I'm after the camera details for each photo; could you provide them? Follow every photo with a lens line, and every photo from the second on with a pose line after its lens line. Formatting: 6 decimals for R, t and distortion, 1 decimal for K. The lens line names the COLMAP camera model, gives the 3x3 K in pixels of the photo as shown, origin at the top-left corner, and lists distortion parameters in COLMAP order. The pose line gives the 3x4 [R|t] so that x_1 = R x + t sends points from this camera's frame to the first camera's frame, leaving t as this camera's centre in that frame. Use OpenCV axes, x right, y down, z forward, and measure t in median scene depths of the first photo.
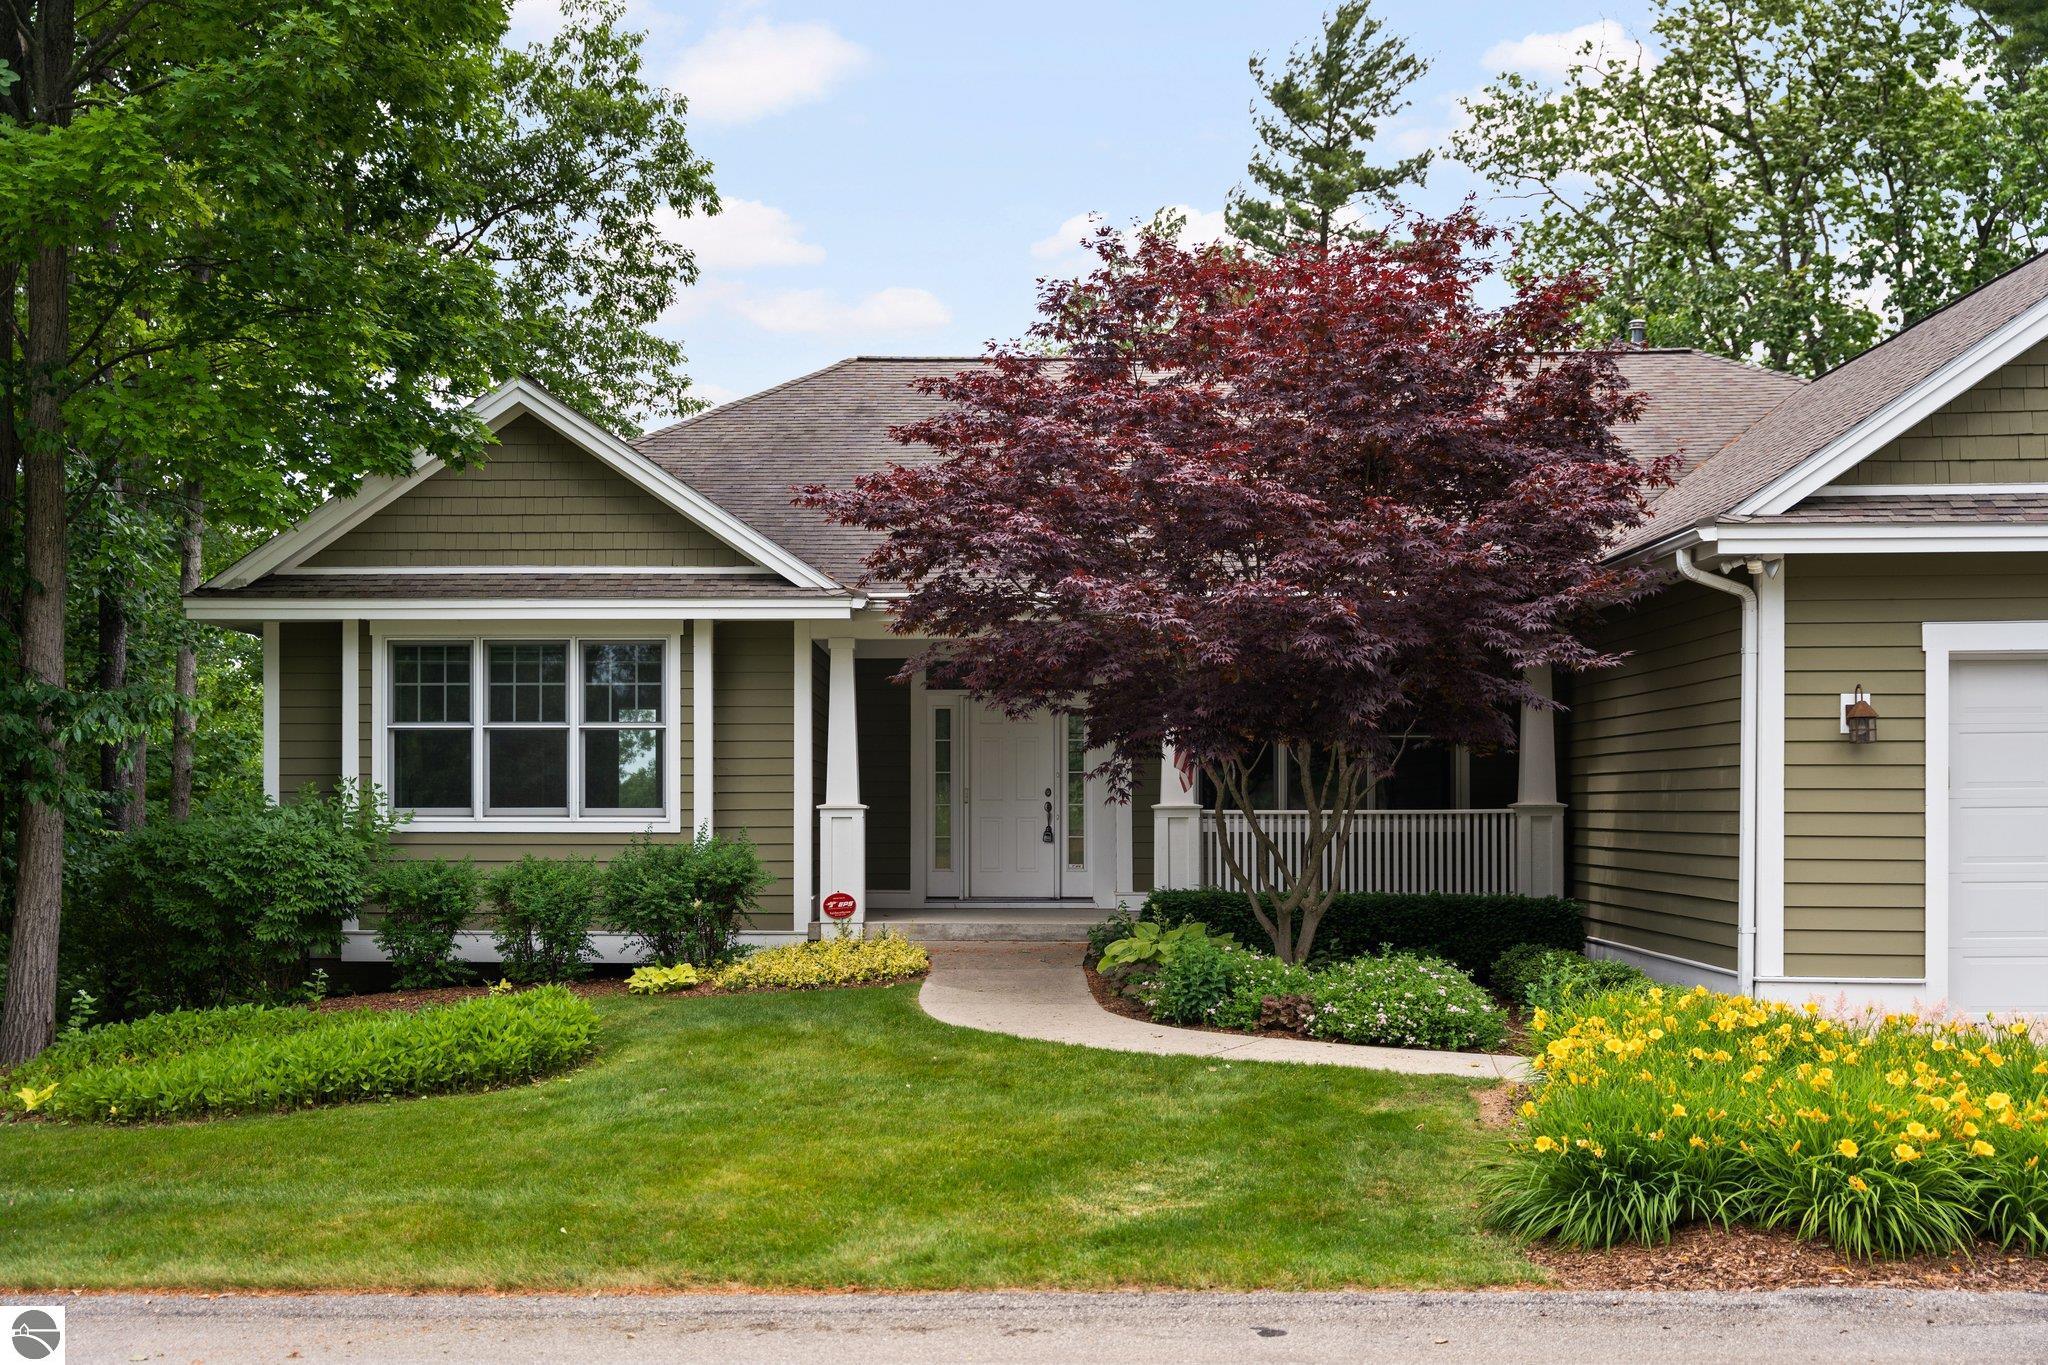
lens RADIAL K [[2351.3, 0, 914.1], [0, 2351.3, 774.8], [0, 0, 1]] dist [-0.011792, 0.000000]
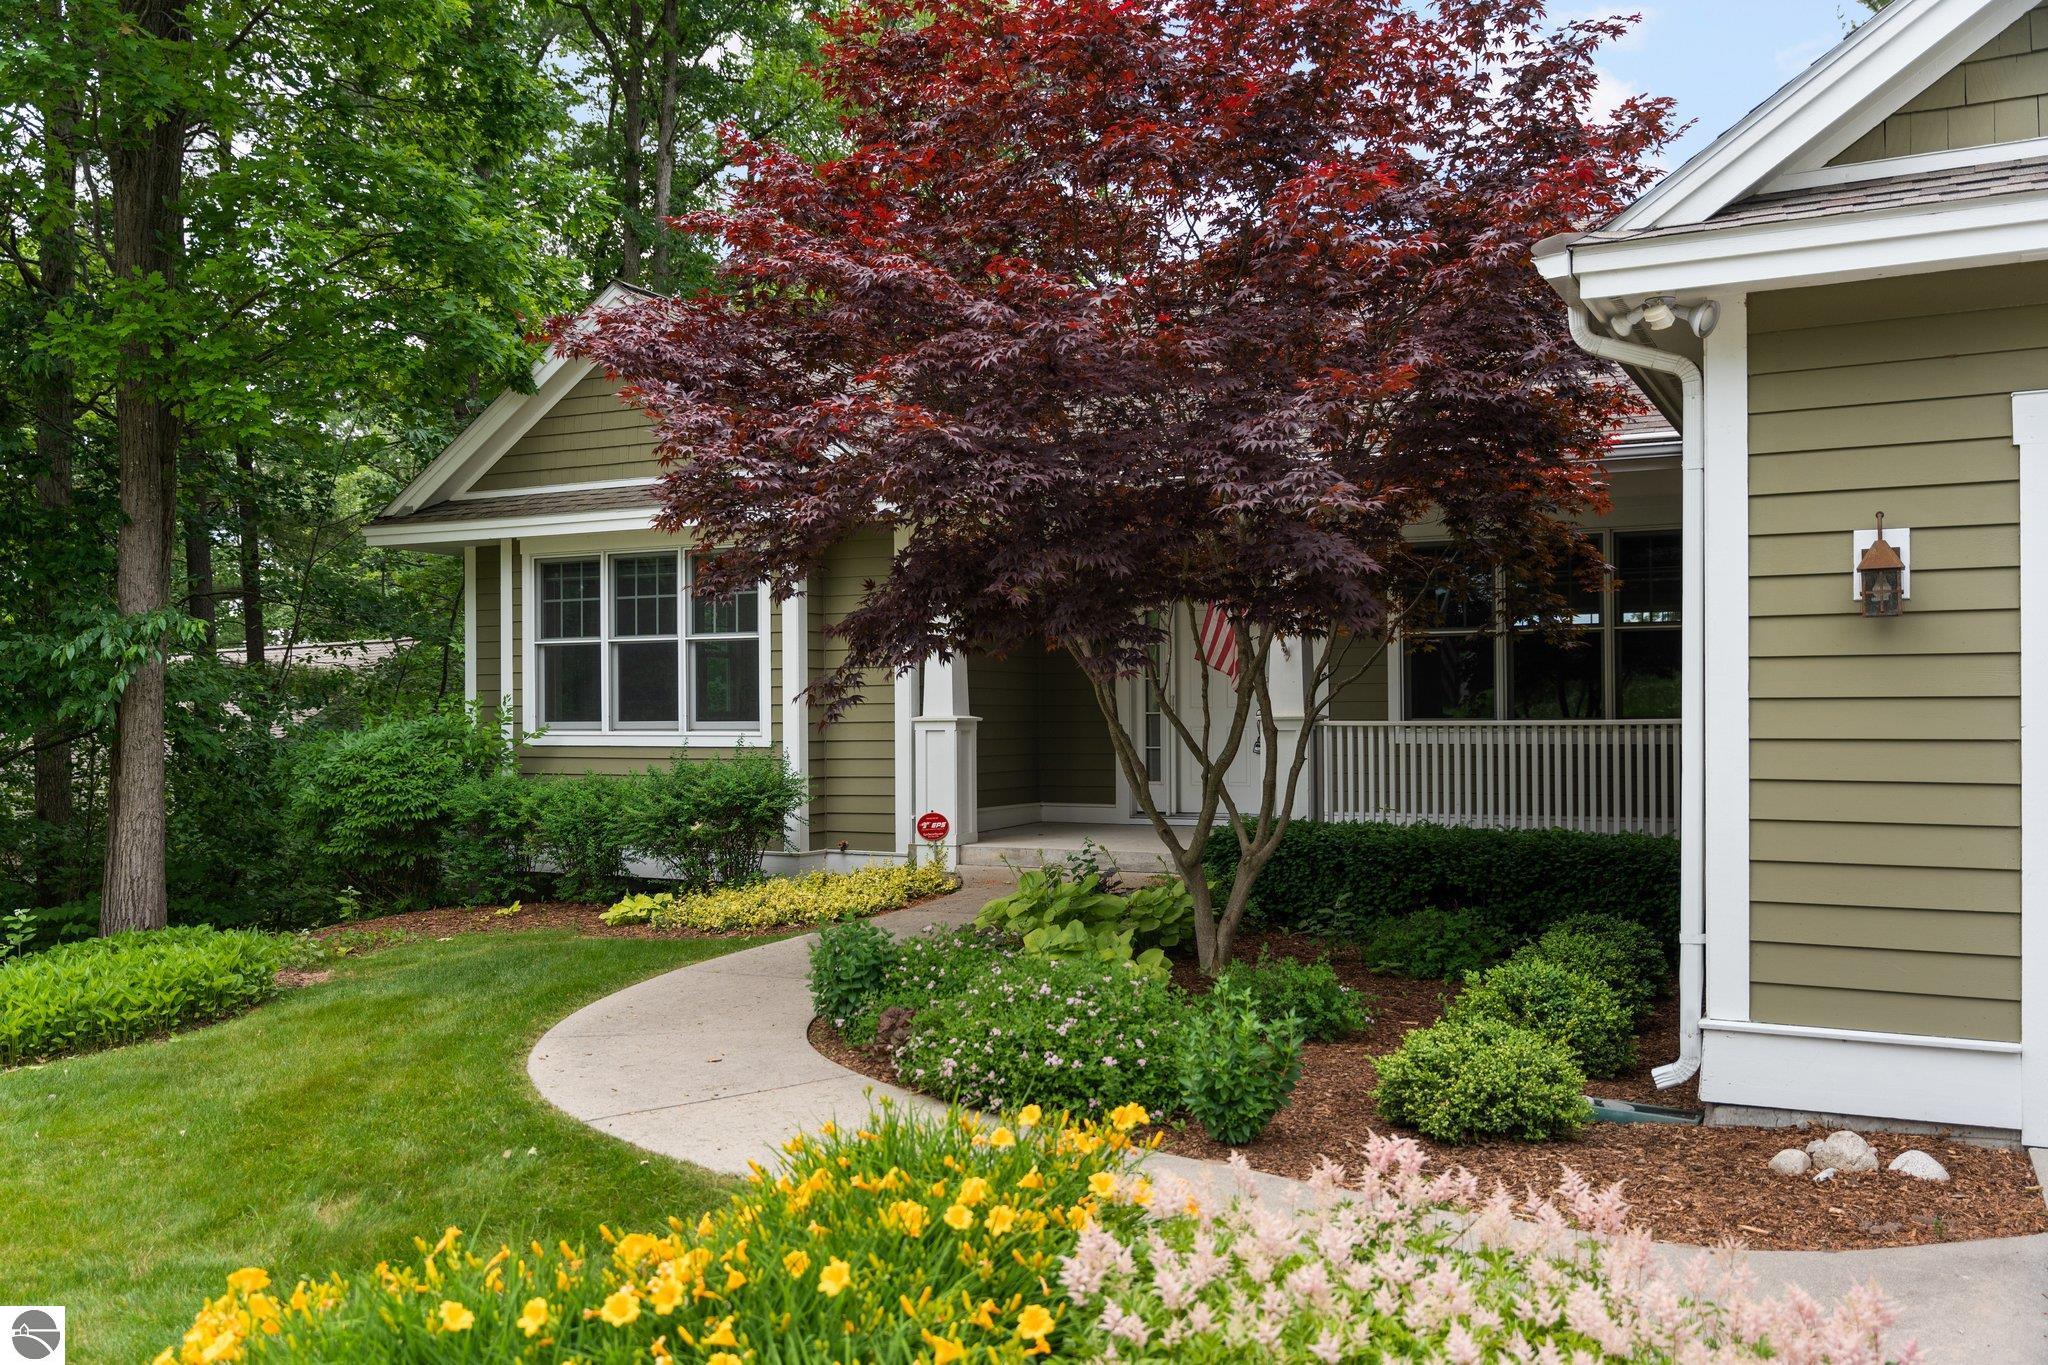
lens RADIAL K [[1738.5, 0, 1032.9], [0, 1738.5, 673.5], [0, 0, 1]] dist [-0.001161, -0.009550]
pose [[0.913604, -0.014146, -0.406358, 0.287112], [0.013194, 0.999900, -0.005144, -0.000296], [0.406390, -0.000662, 0.913699, 0.401166]]
